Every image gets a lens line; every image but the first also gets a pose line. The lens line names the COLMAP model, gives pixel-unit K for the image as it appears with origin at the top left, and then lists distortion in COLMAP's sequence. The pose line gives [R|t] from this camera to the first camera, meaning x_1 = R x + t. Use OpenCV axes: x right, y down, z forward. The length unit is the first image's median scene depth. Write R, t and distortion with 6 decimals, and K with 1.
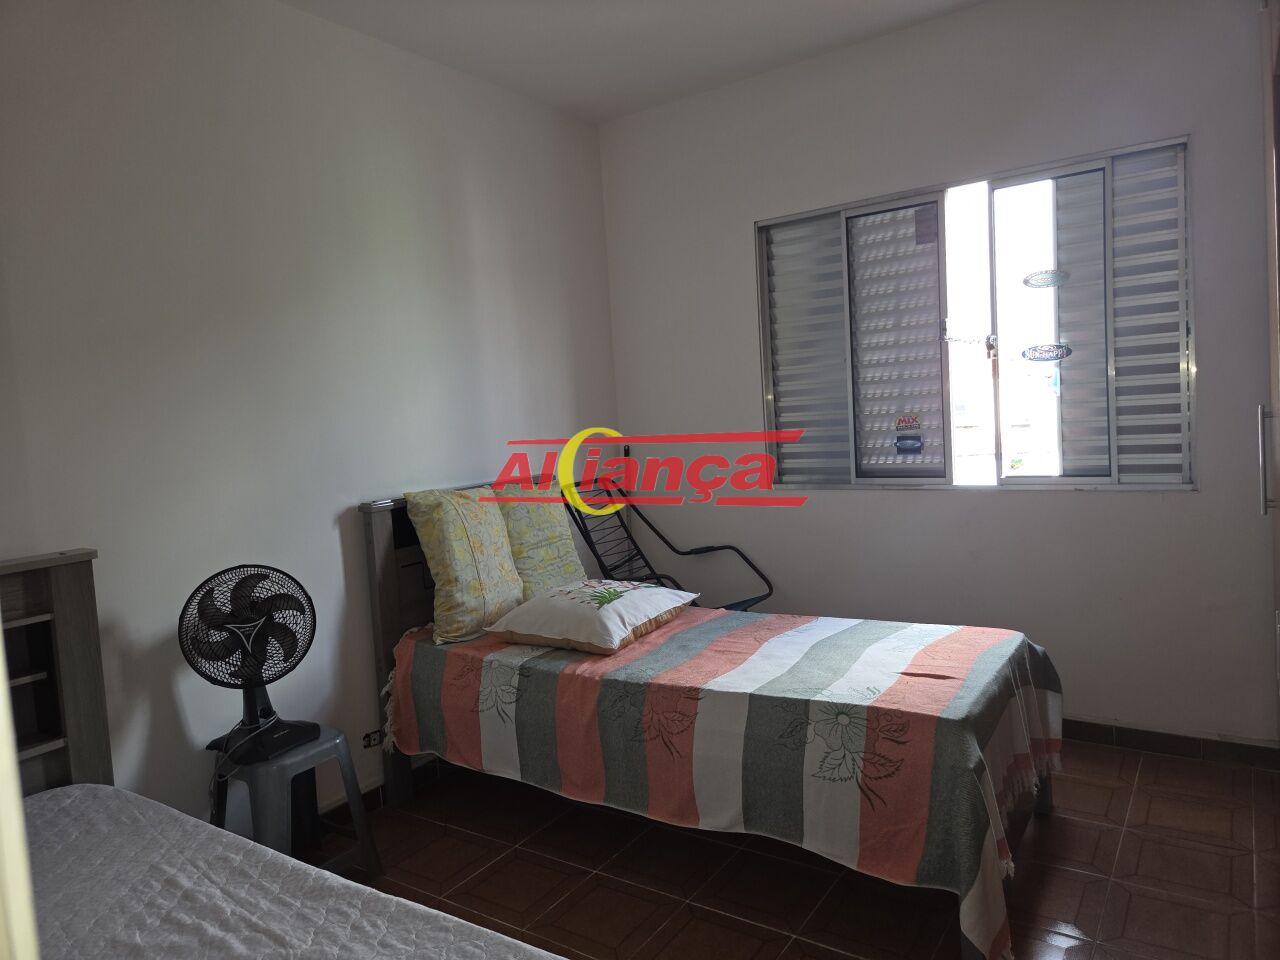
lens RADIAL K [[860.9, 0, 649.3], [0, 860.9, 468.9], [0, 0, 1]] dist [0.066332, -0.052111]
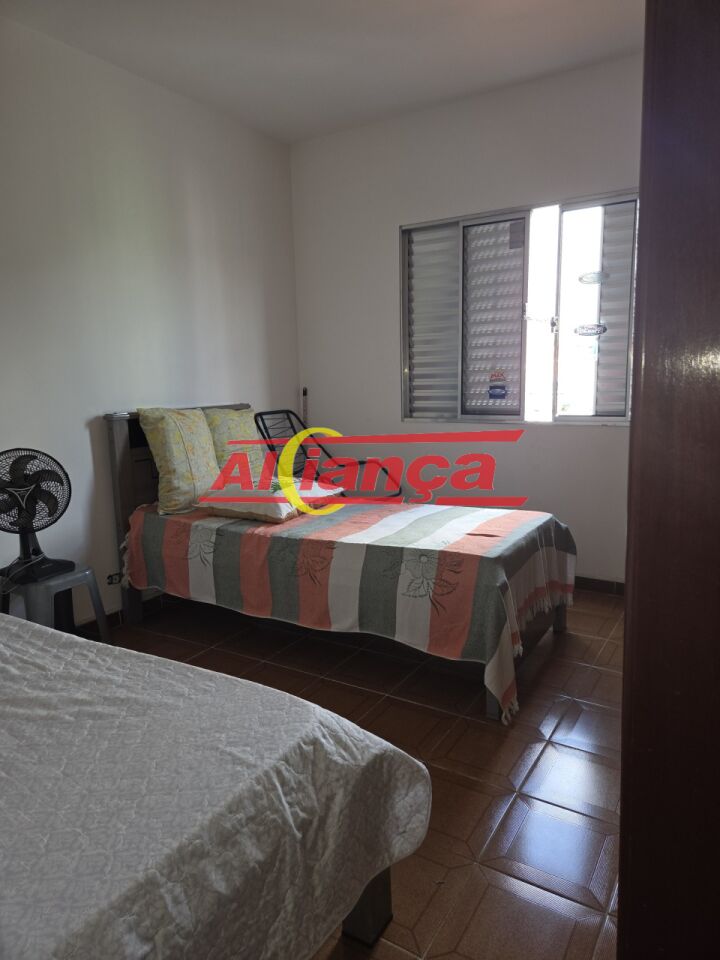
lens RADIAL K [[645.7, 0, 378.3], [0, 645.7, 480.3], [0, 0, 1]] dist [0.066332, -0.052111]
pose [[0.997590, 0.034484, 0.060203, 0.053010], [-0.039648, 0.995436, 0.086800, 0.040977], [-0.056936, -0.088978, 0.994405, -0.094276]]
